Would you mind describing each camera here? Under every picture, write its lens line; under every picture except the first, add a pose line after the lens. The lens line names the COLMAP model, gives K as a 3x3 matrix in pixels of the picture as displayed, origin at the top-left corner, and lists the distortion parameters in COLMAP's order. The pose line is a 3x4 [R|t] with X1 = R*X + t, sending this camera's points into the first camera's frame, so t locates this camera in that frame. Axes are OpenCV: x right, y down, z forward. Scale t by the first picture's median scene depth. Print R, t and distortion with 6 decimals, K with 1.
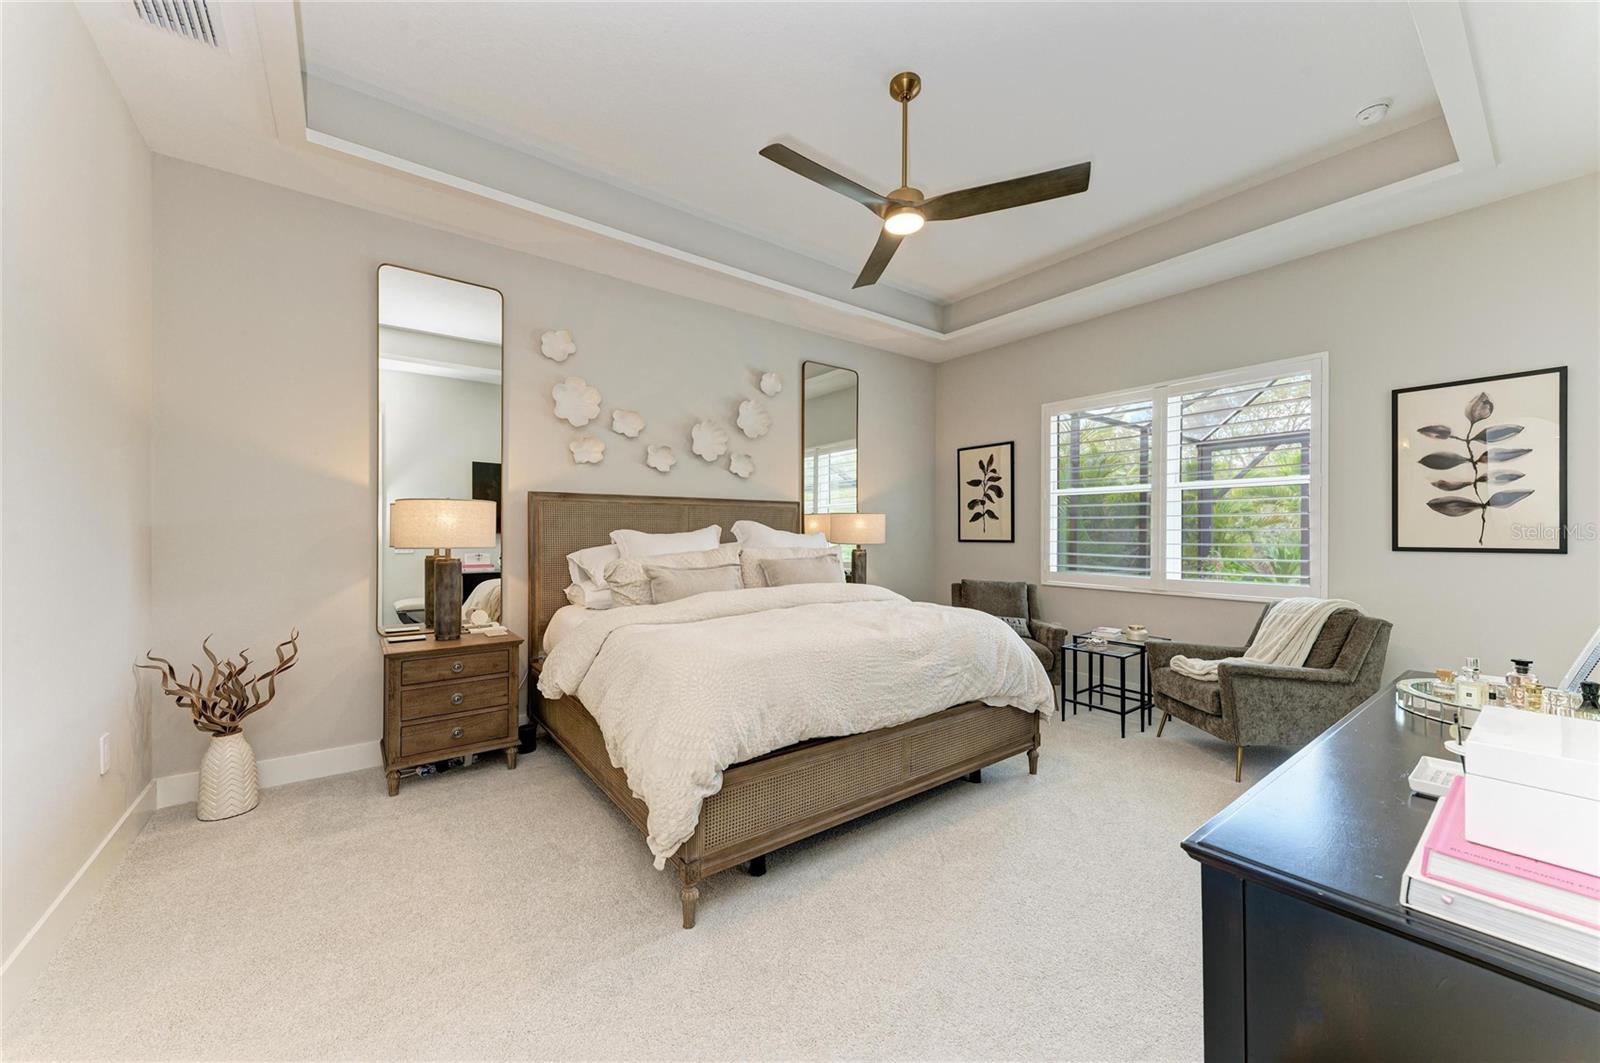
lens RADIAL K [[573.9, 0, 793.7], [0, 573.9, 531.8], [0, 0, 1]] dist [0.001098, -0.000019]
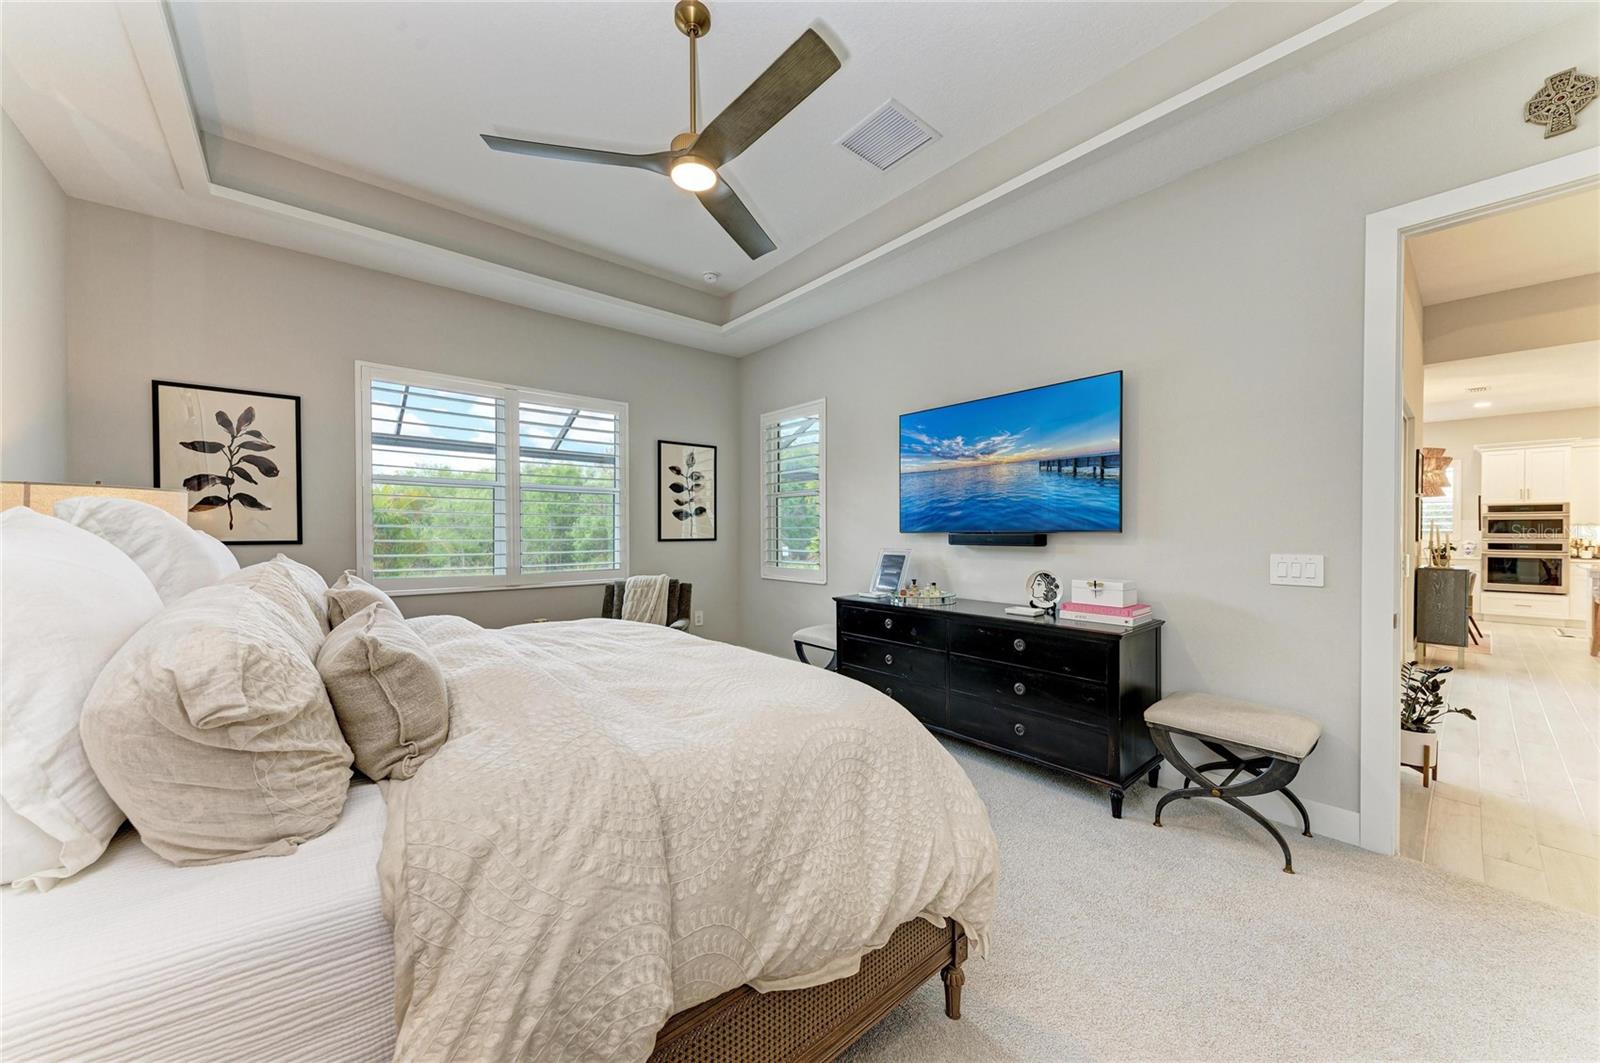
lens RADIAL K [[573.9, 0, 794.9], [0, 573.9, 531.7], [0, 0, 1]] dist [0.001098, -0.000019]
pose [[-0.063906, -0.005047, 0.997943, -0.496924], [-0.004061, 0.999980, 0.004797, -0.002672], [-0.997948, -0.003746, -0.063926, 0.649259]]
